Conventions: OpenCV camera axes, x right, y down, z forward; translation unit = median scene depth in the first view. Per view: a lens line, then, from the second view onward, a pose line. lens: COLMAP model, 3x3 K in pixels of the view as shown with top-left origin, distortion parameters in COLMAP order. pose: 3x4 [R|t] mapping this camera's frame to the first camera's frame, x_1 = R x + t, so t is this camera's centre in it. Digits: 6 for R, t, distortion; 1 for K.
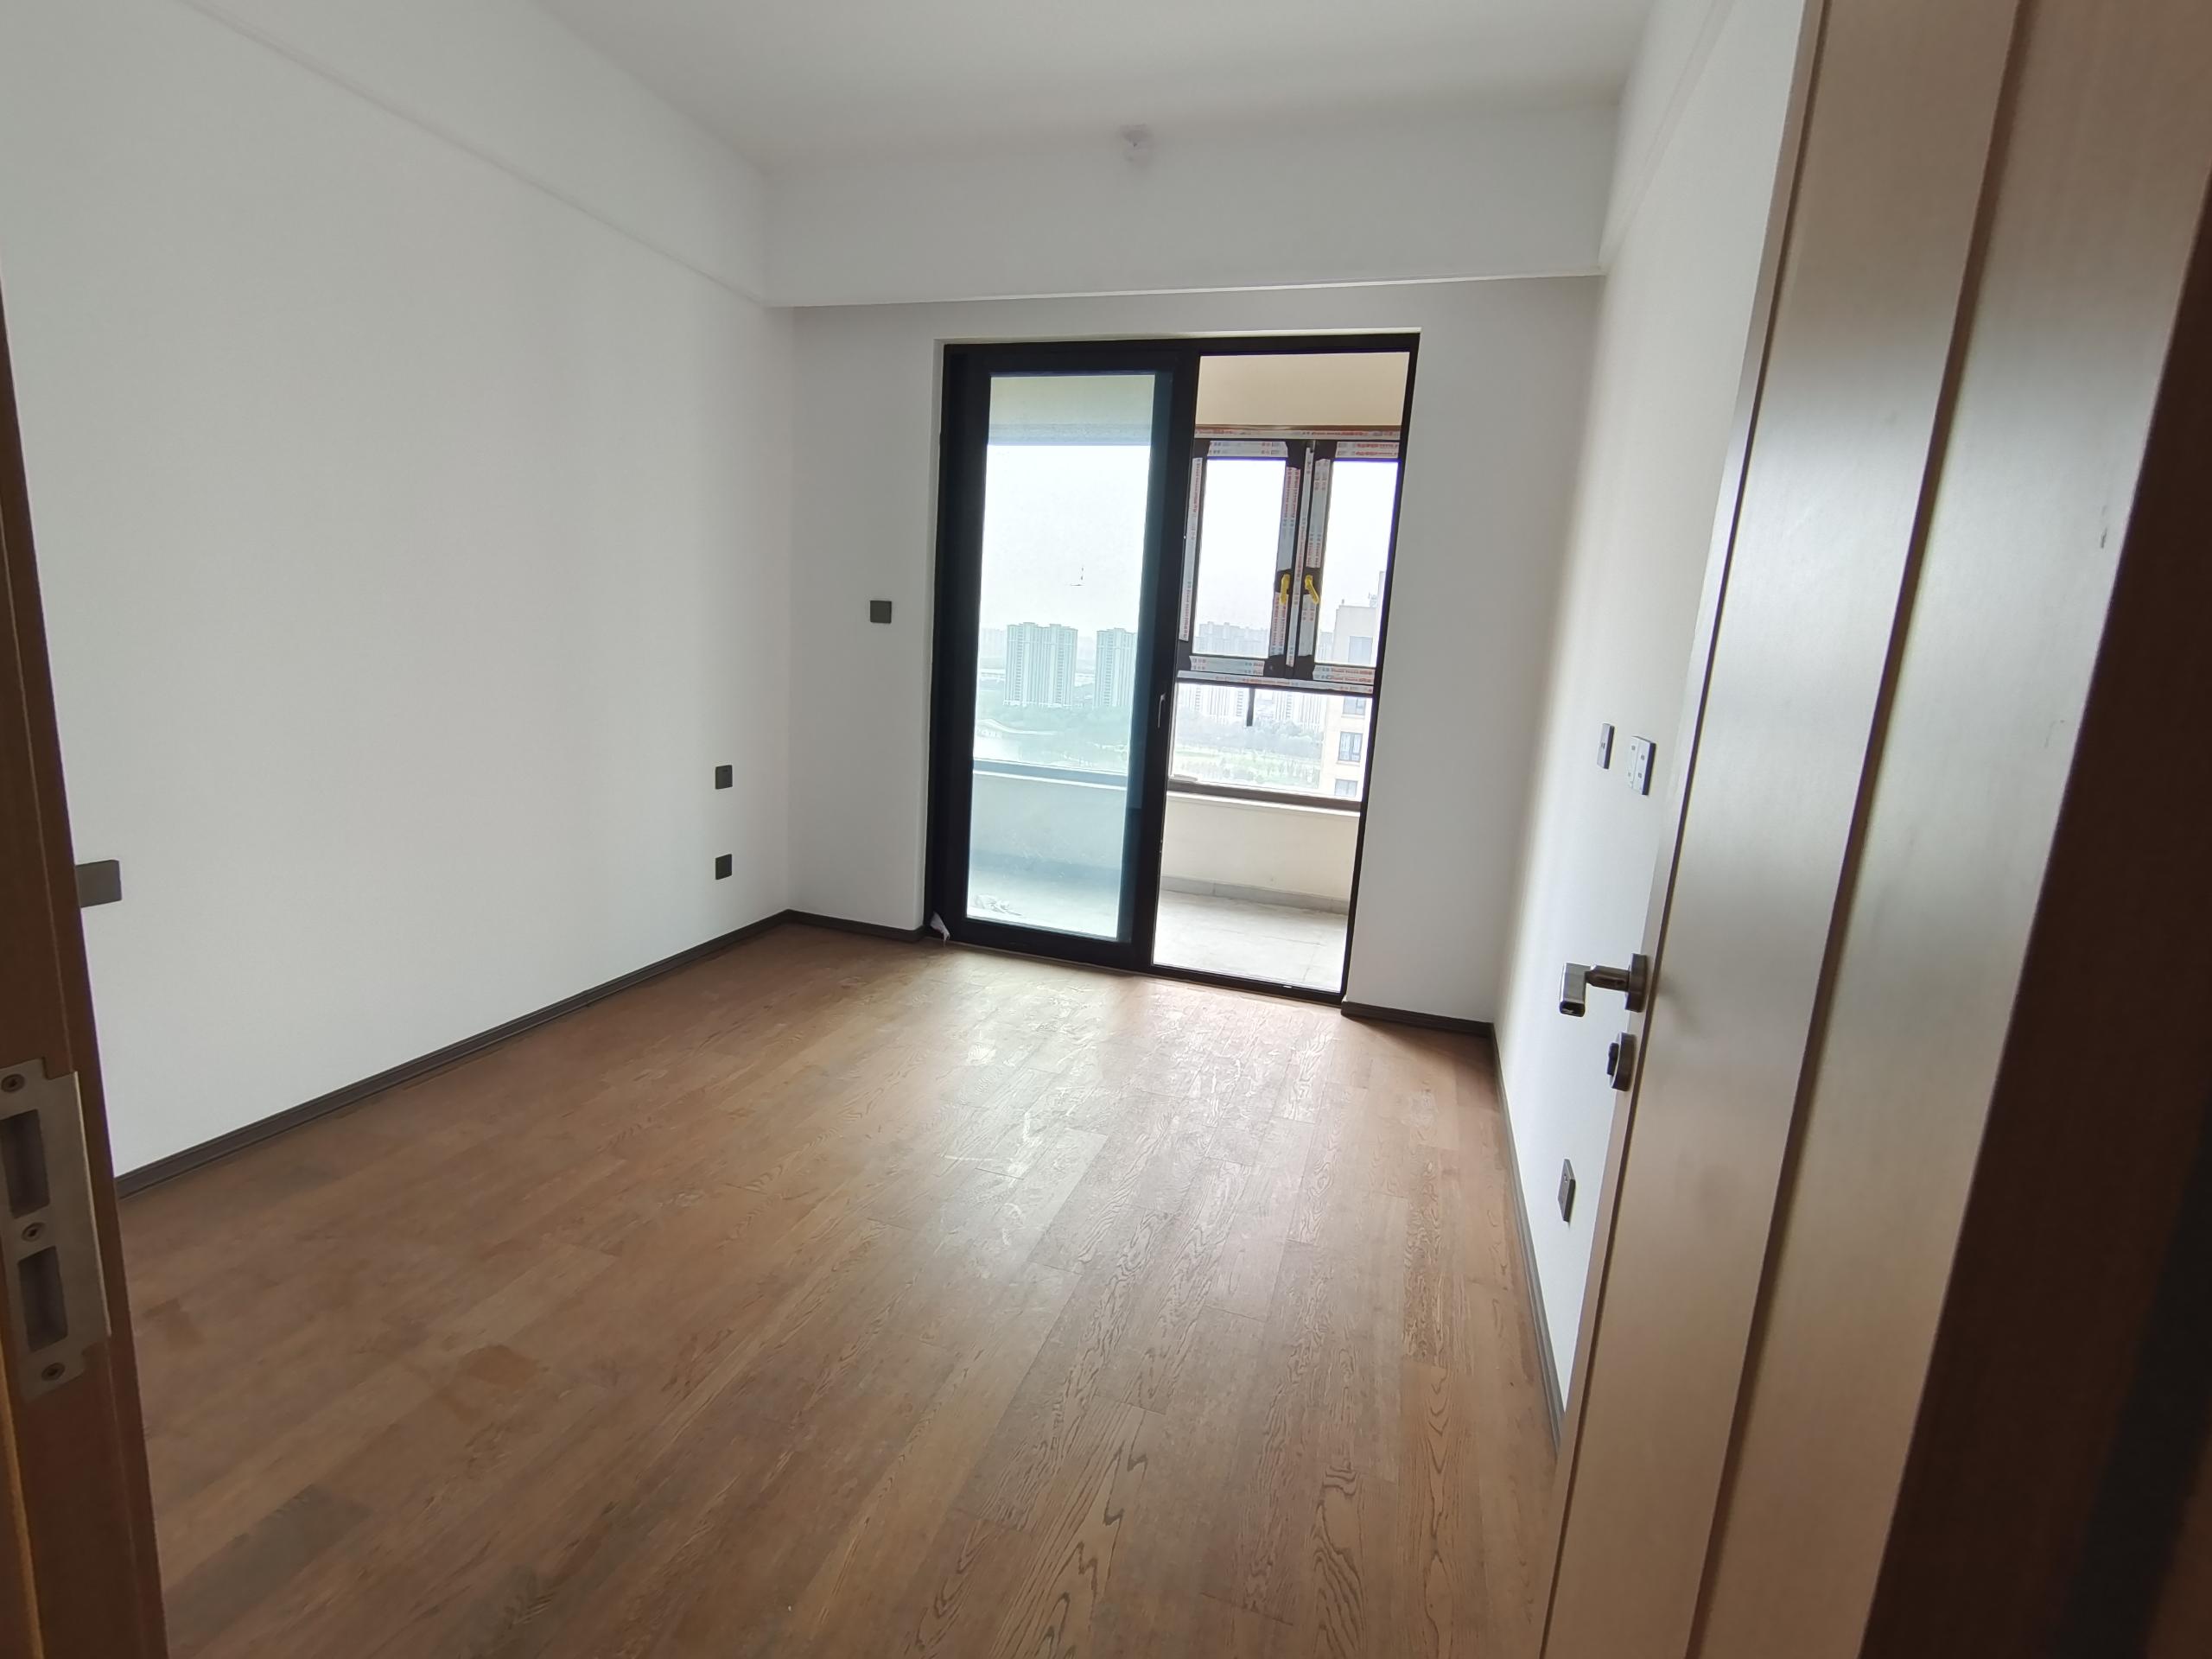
lens RADIAL K [[1012.3, 0, 1103.4], [0, 1012.3, 824.4], [0, 0, 1]] dist [0.002480, 0.000226]
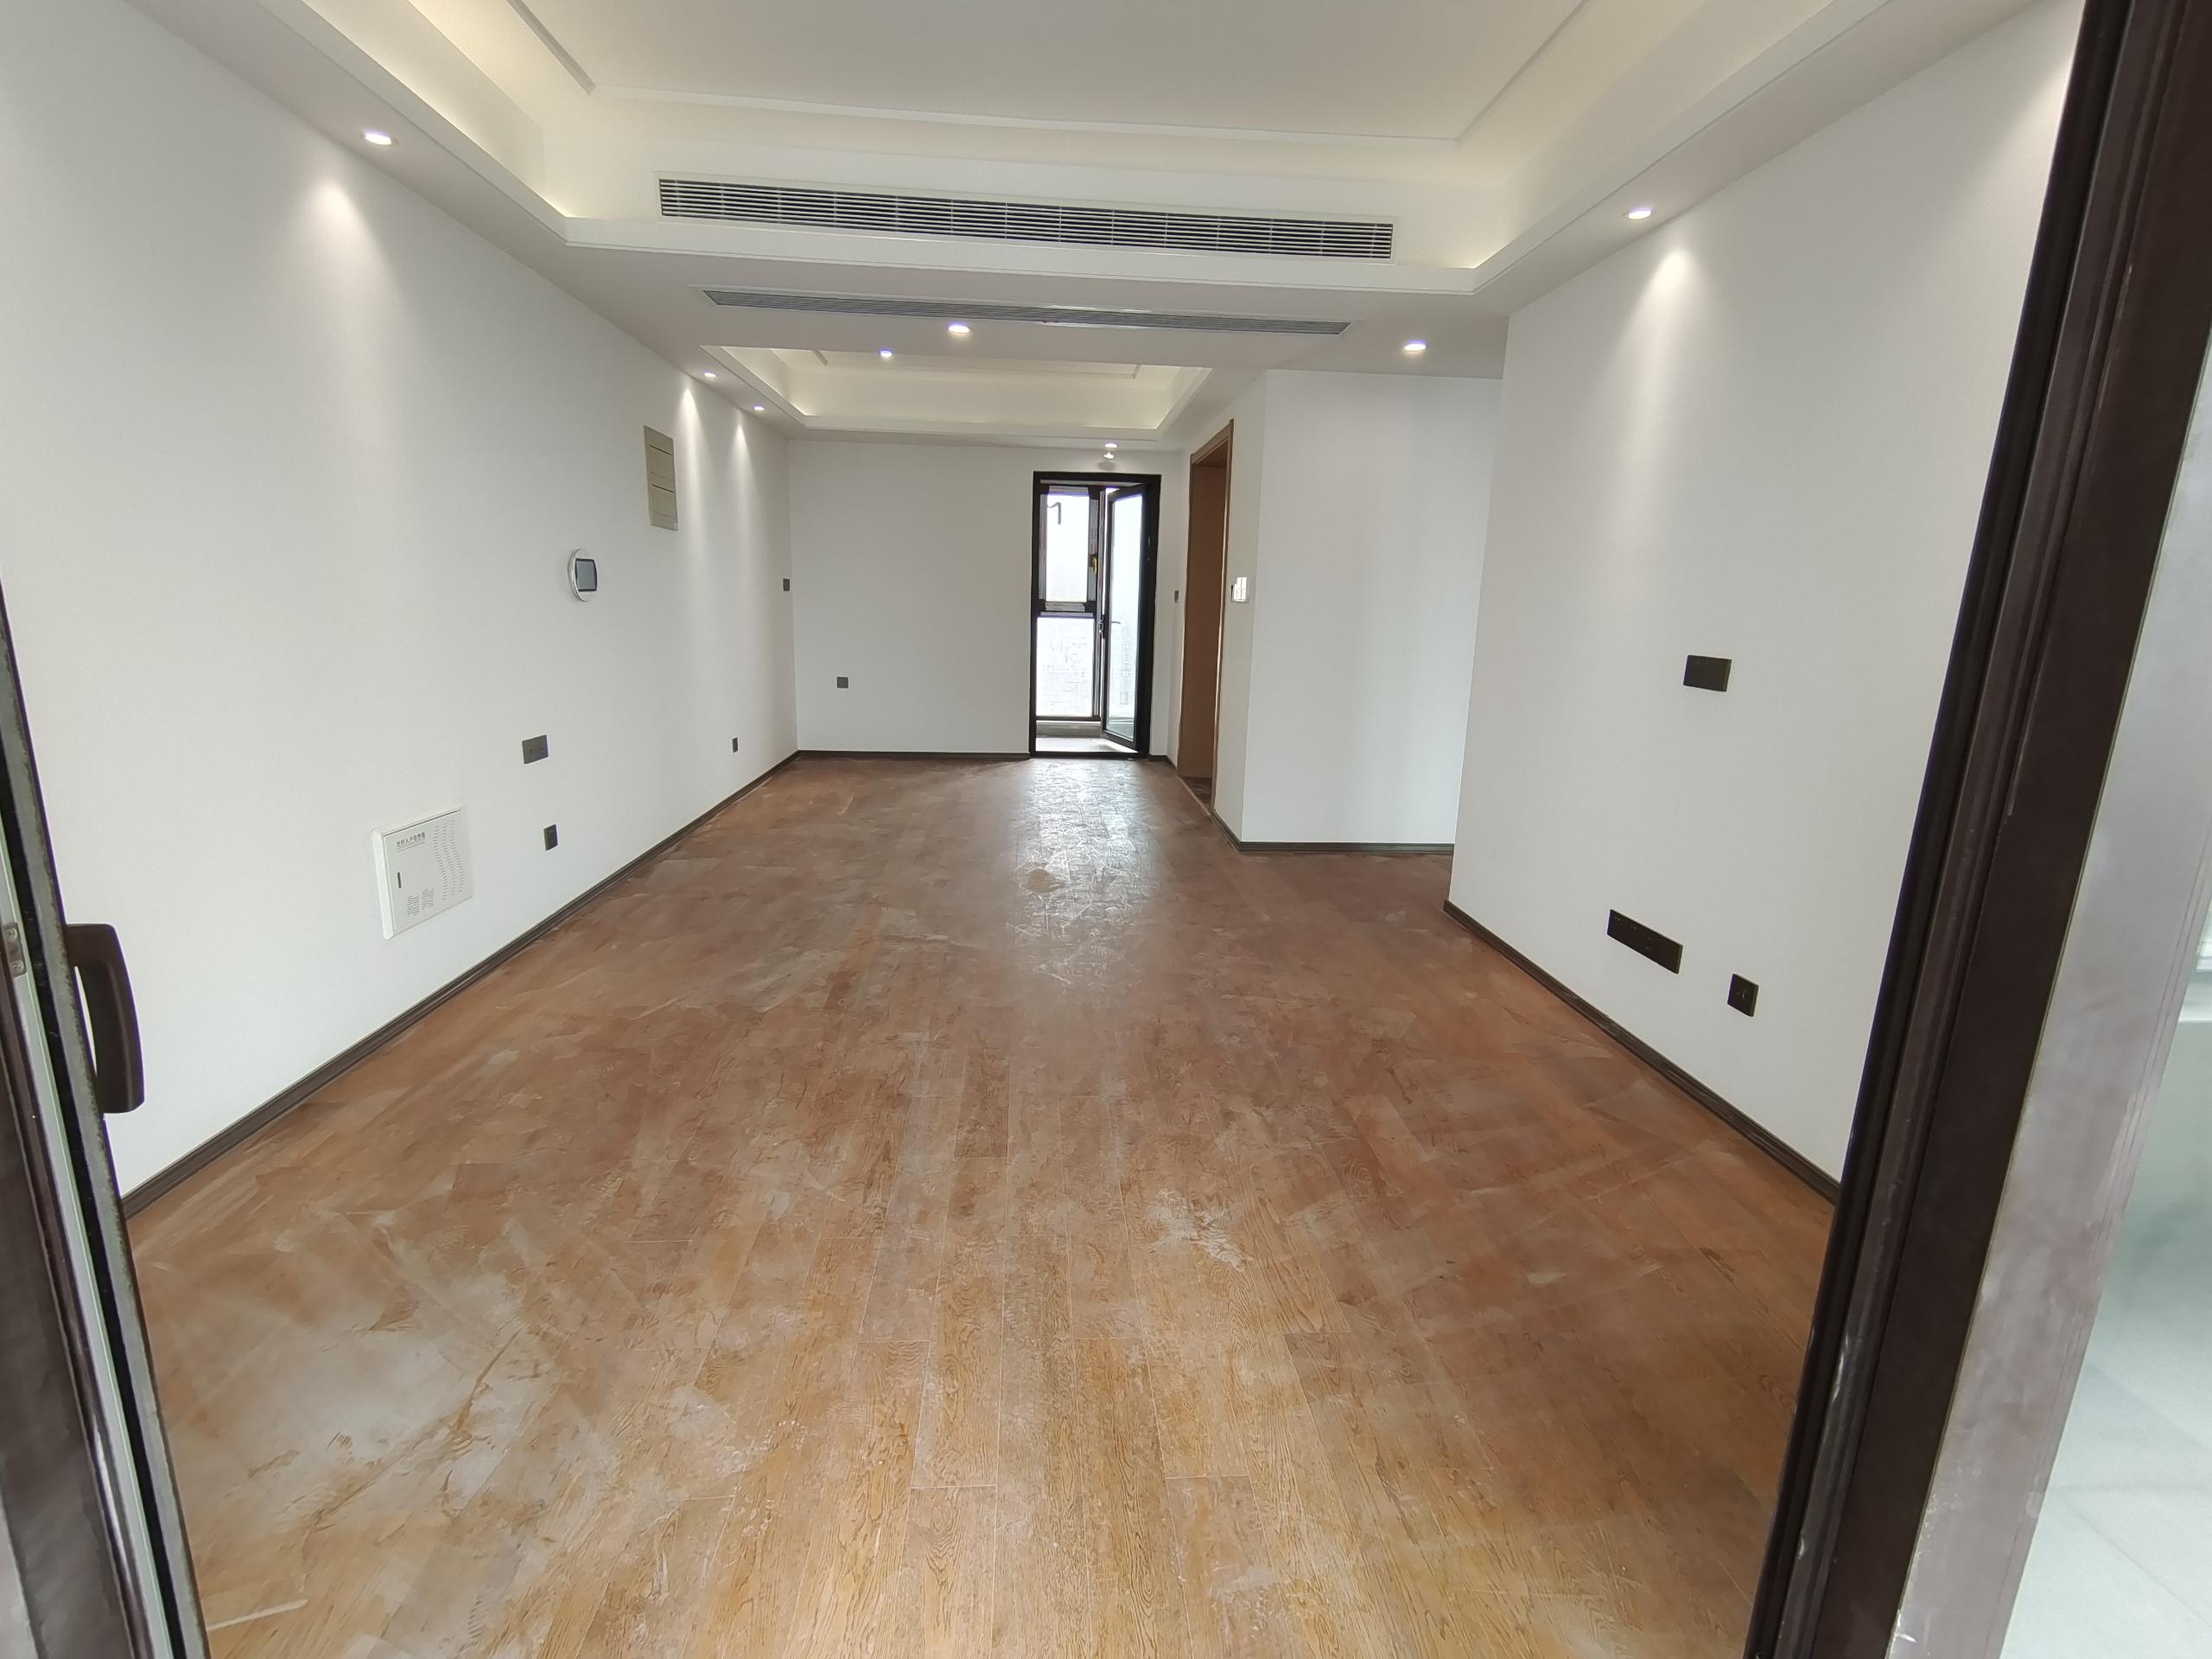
lens RADIAL K [[1012.3, 0, 1104.1], [0, 1012.3, 821.8], [0, 0, 1]] dist [0.002480, 0.000226]
pose [[0.983261, -0.076003, 0.165596, -0.146539], [0.068113, 0.996278, 0.052821, 0.143290], [-0.168994, -0.040658, 0.984778, -0.859012]]
